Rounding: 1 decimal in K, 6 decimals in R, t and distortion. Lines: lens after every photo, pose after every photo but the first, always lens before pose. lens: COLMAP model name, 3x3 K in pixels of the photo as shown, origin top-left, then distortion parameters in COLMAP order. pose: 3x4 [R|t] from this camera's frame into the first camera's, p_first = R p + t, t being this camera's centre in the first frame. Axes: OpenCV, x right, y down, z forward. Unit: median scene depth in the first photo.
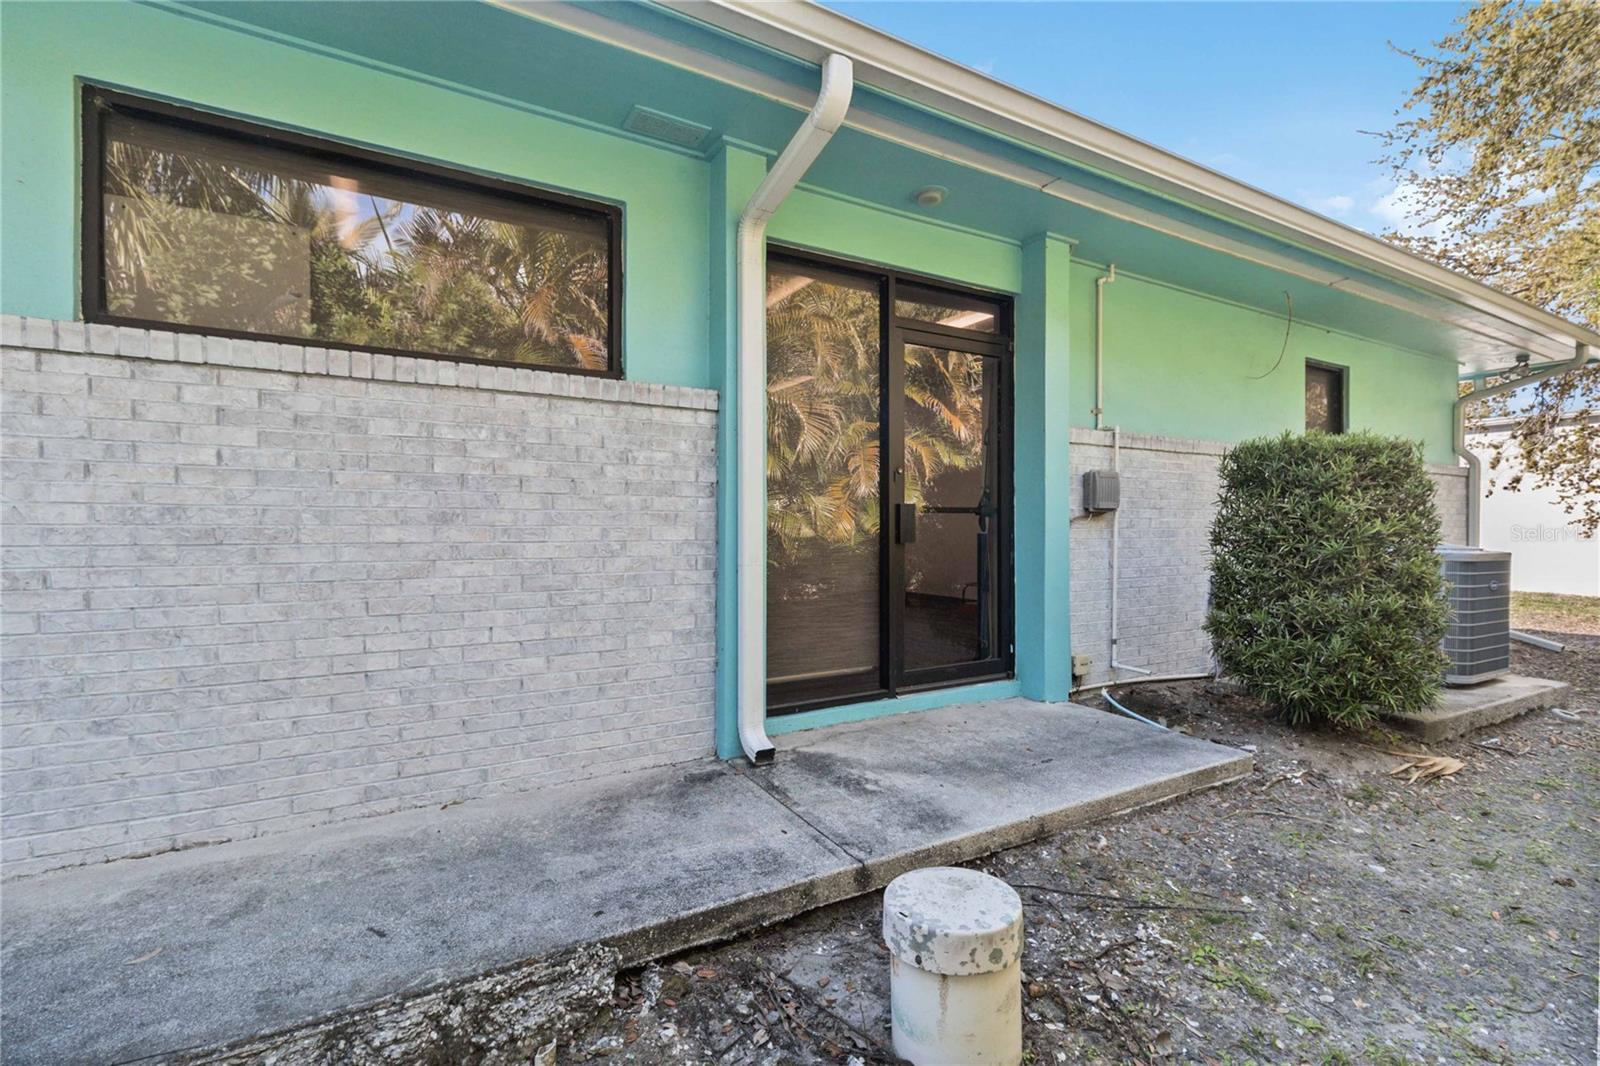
lens RADIAL K [[782.0, 0, 765.0], [0, 782.0, 531.0], [0, 0, 1]] dist [0.008625, 0.000243]
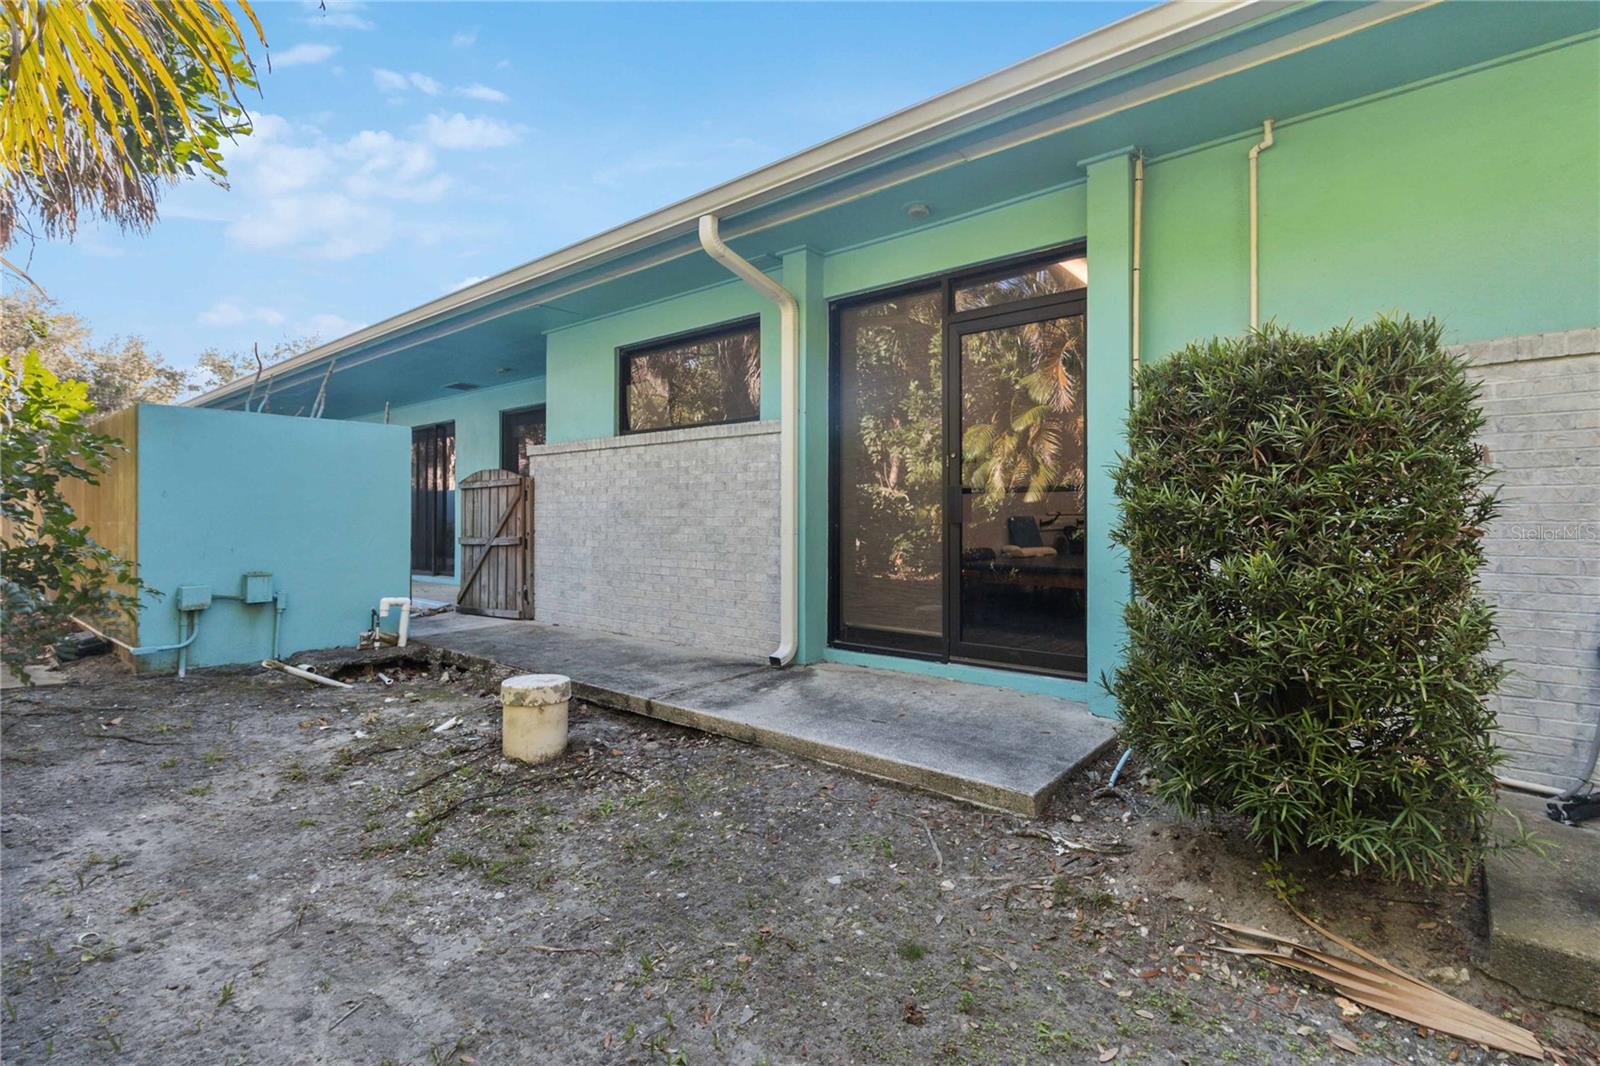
lens RADIAL K [[753.3, 0, 791.7], [0, 753.3, 510.6], [0, 0, 1]] dist [0.010441, 0.000221]
pose [[0.302449, -0.005939, -0.953147, 1.425354], [-0.001765, 0.999975, -0.006791, 0.009485], [0.953164, 0.003736, 0.302431, 0.614558]]
